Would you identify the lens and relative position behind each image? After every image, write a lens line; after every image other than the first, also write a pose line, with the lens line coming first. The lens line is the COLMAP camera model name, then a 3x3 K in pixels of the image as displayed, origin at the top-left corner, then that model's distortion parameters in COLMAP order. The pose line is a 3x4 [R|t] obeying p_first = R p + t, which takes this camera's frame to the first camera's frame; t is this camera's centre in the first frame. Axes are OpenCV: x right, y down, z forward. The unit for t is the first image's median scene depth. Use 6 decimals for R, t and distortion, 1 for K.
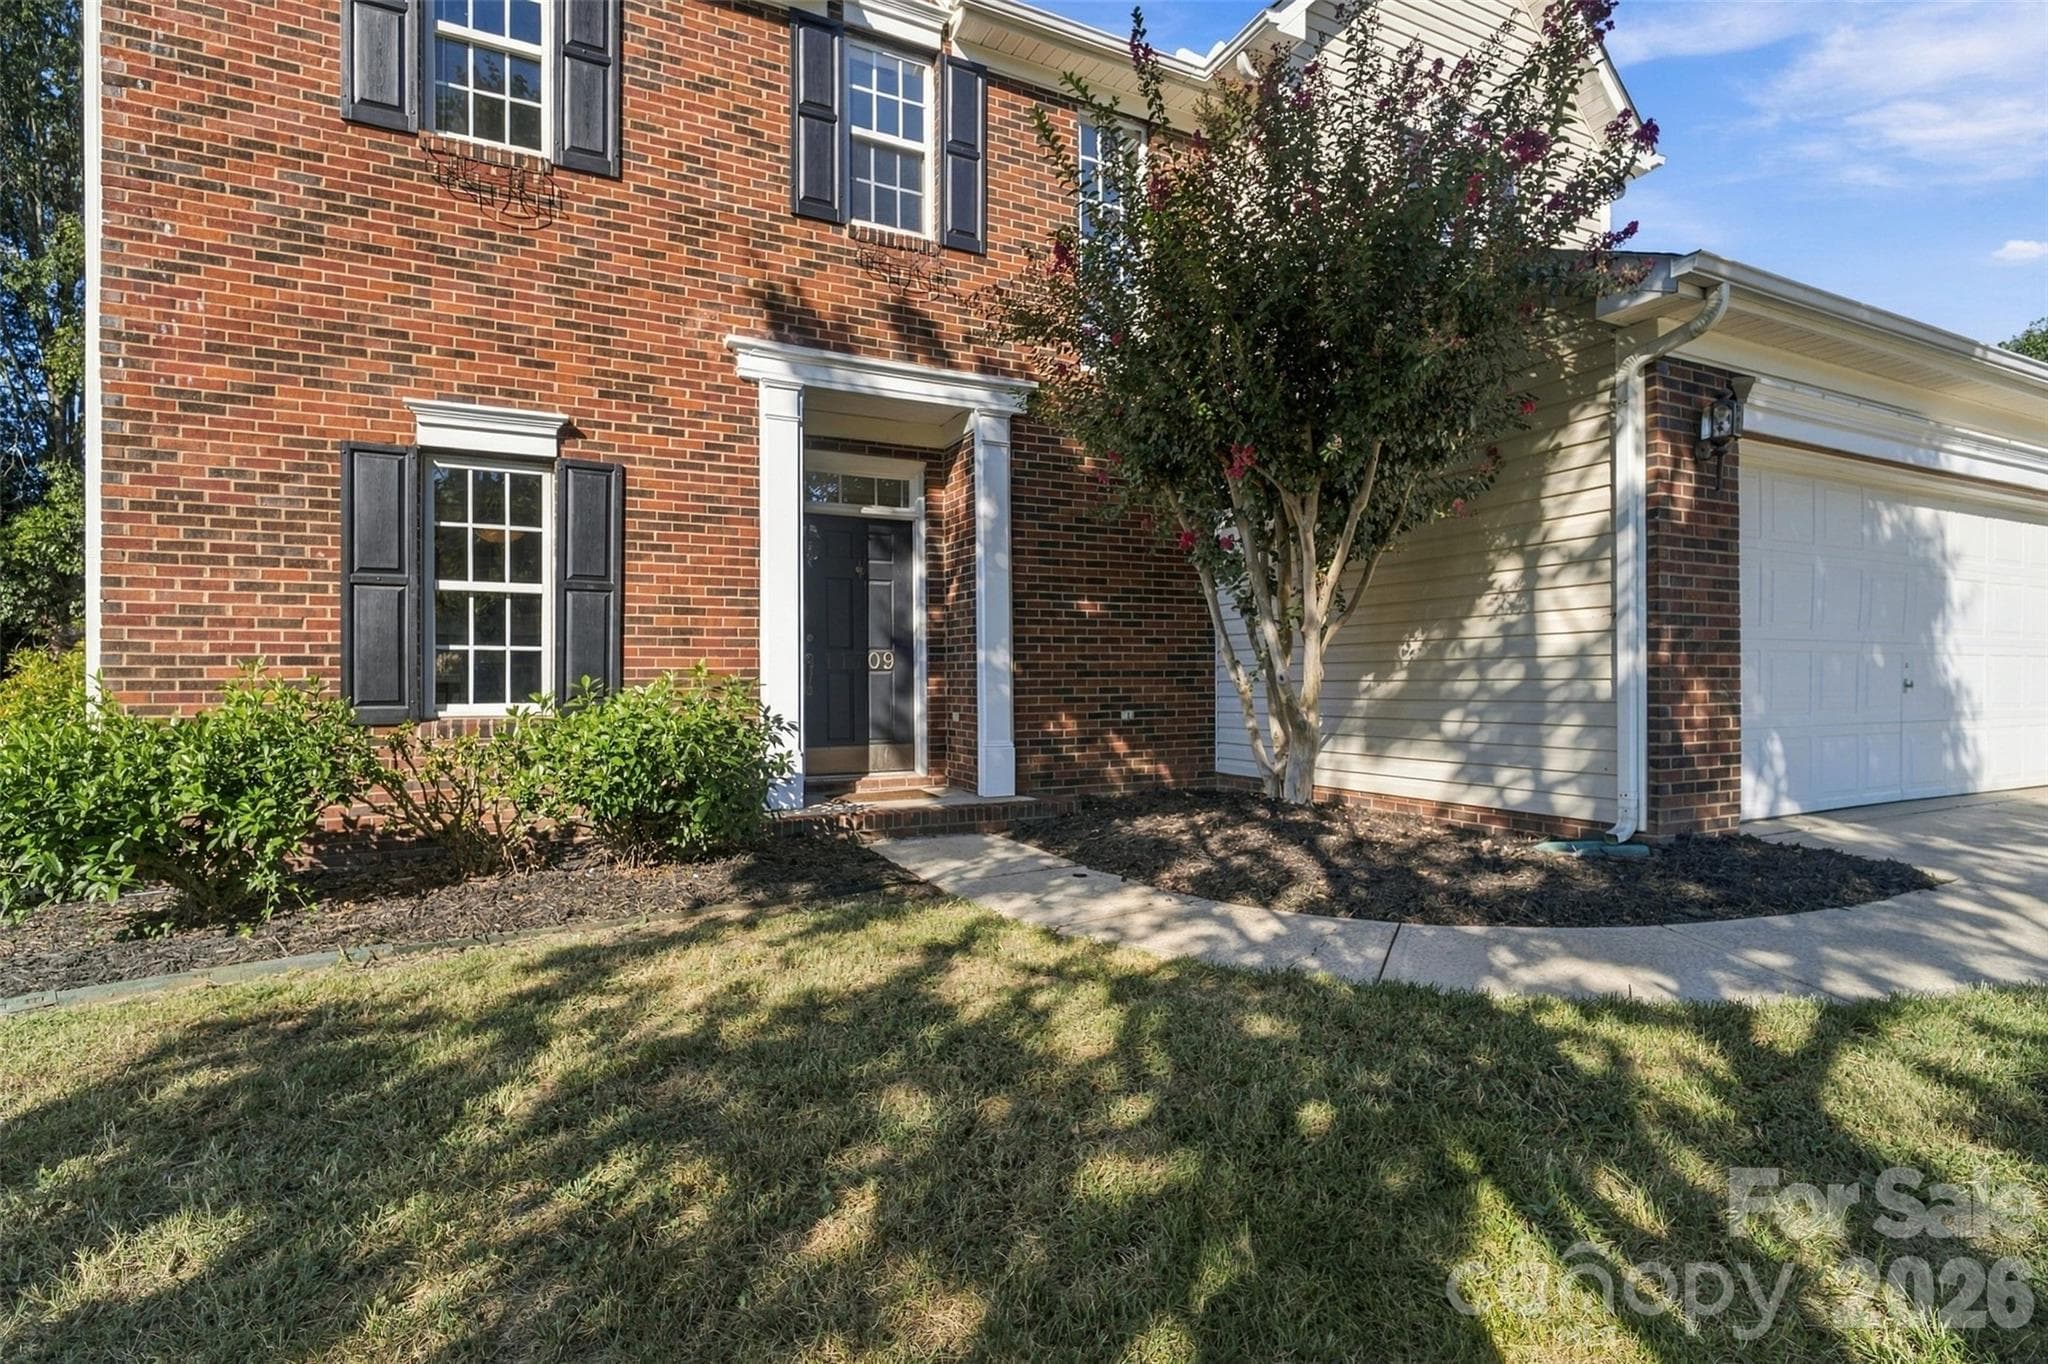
lens RADIAL K [[980.6, 0, 1096.0], [0, 980.6, 685.4], [0, 0, 1]] dist [-0.000755, -0.001693]
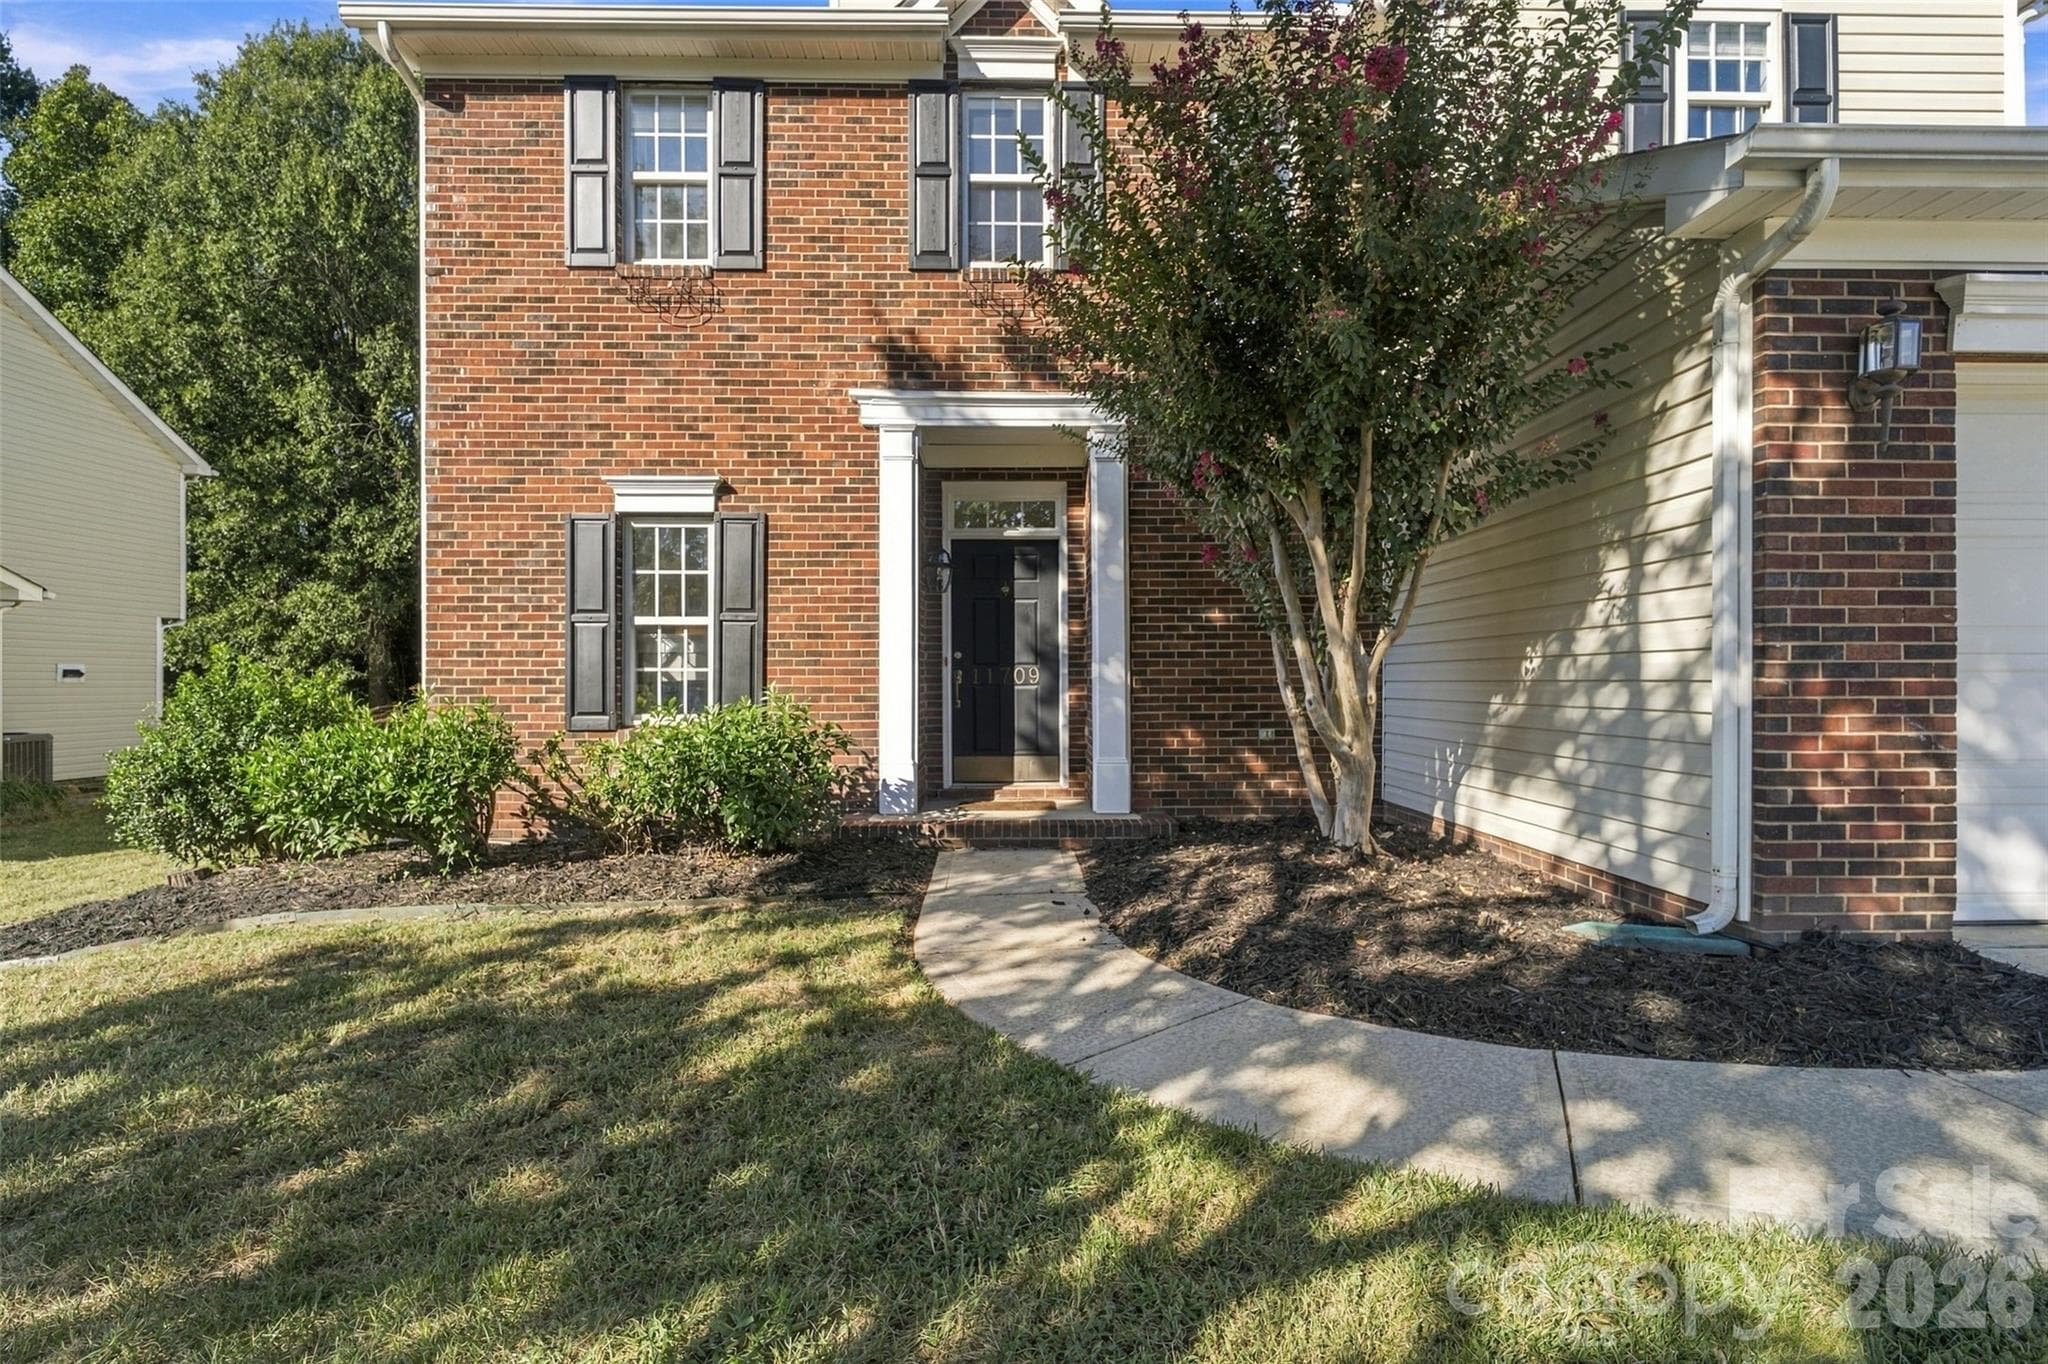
lens RADIAL K [[980.6, 0, 1038.8], [0, 980.6, 690.7], [0, 0, 1]] dist [-0.000755, -0.001693]
pose [[0.899134, 0.006896, -0.437620, 0.361213], [-0.003979, 0.999963, 0.007583, -0.024256], [0.437656, -0.005077, 0.899128, 0.092408]]
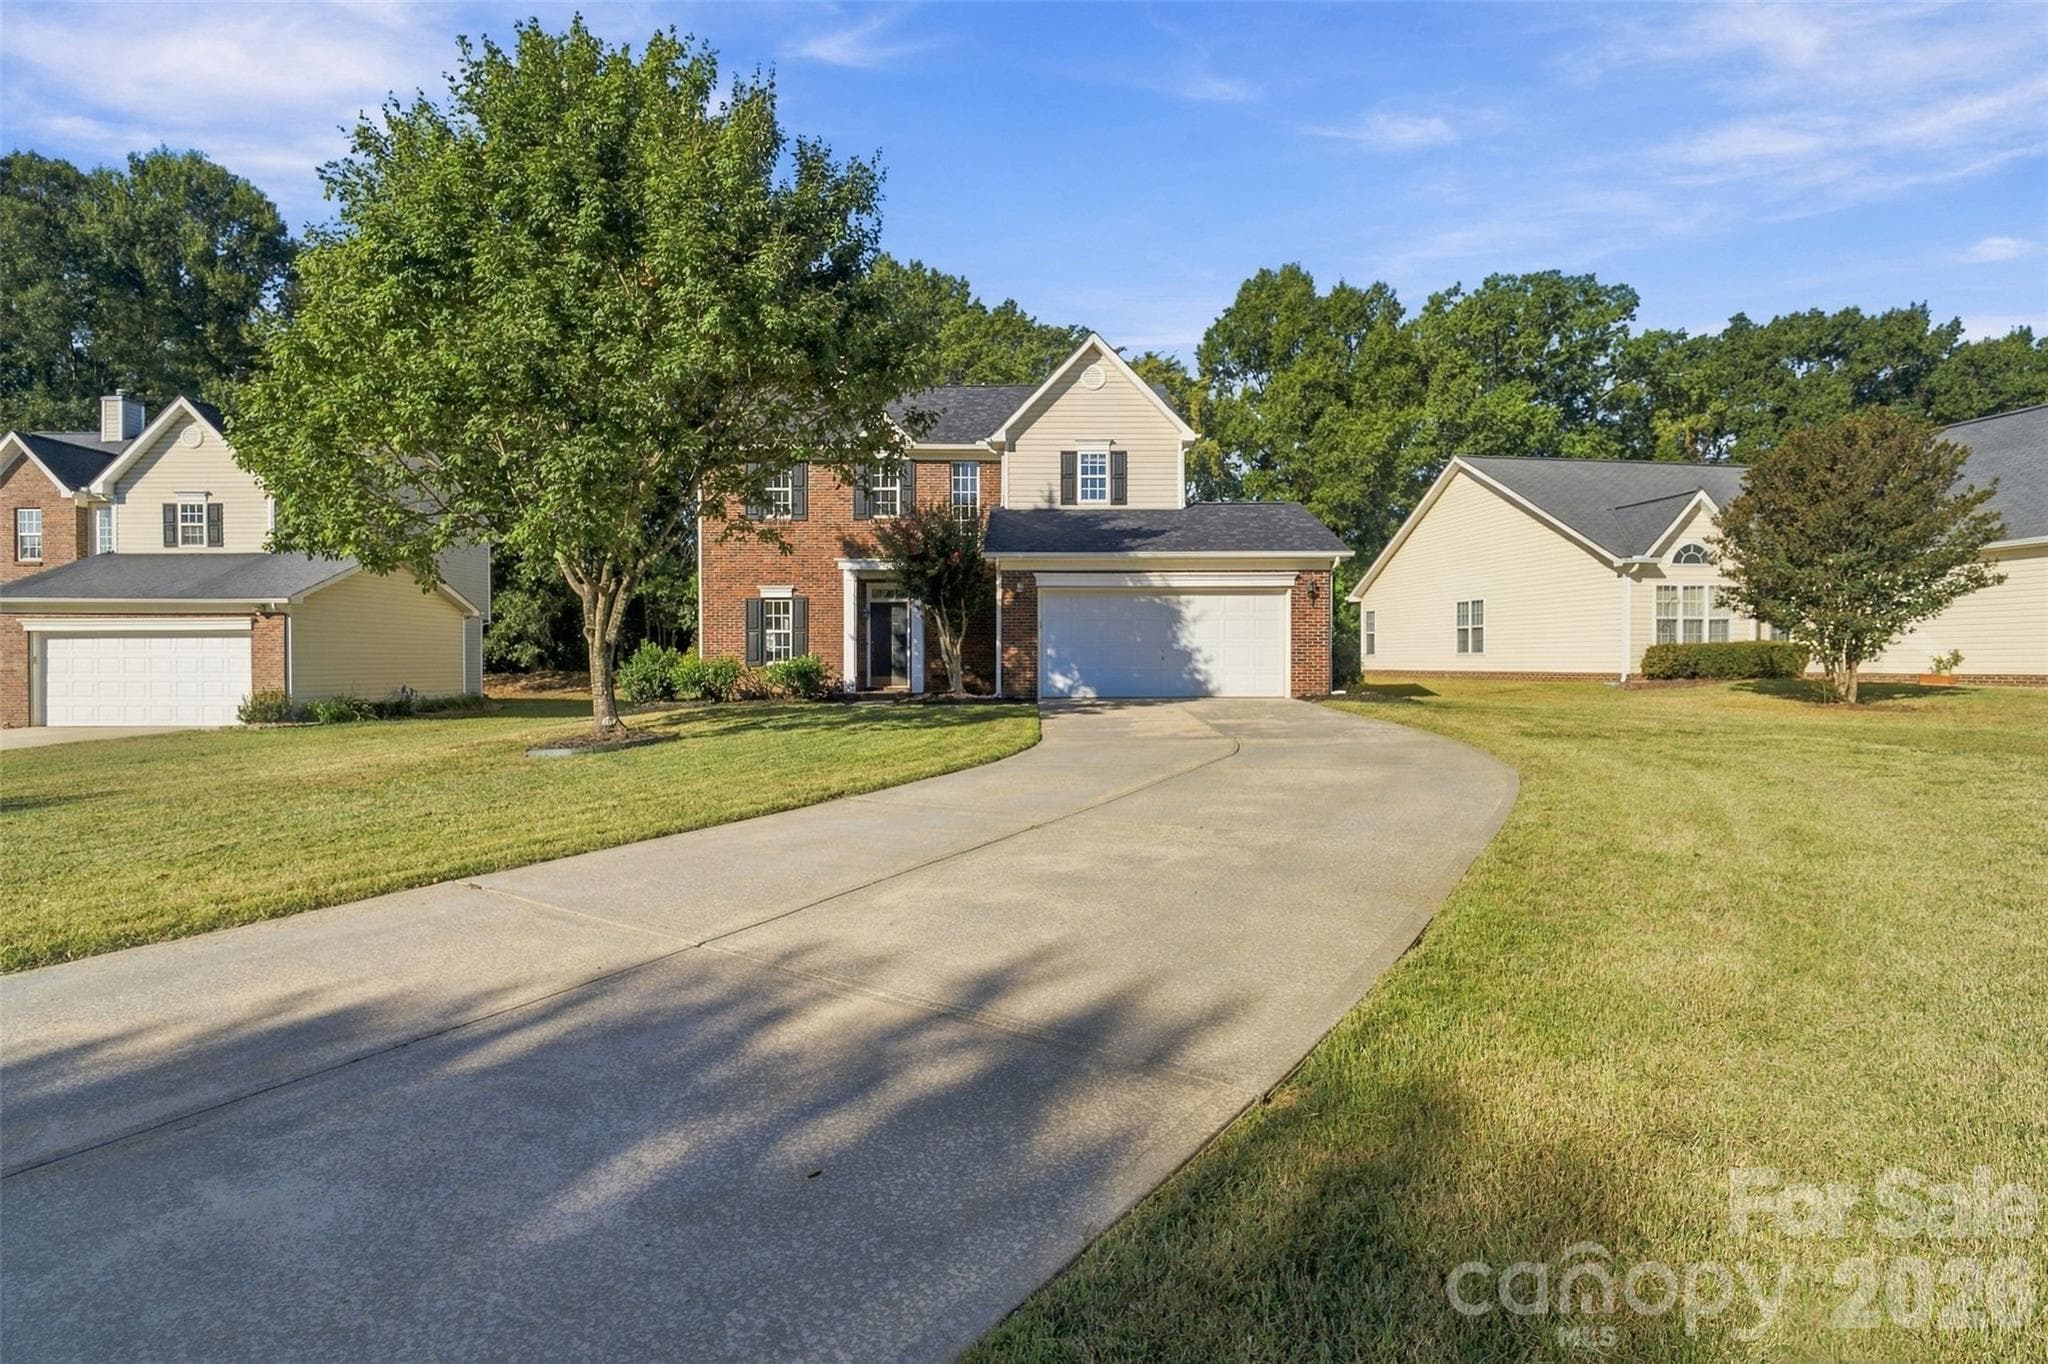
lens RADIAL K [[980.6, 0, 1014.6], [0, 980.6, 668.9], [0, 0, 1]] dist [-0.000755, -0.001693]
pose [[0.882584, 0.001156, -0.470154, 2.124676], [0.007620, 0.999830, 0.016762, -0.009962], [0.470094, -0.018376, 0.882425, -2.073140]]
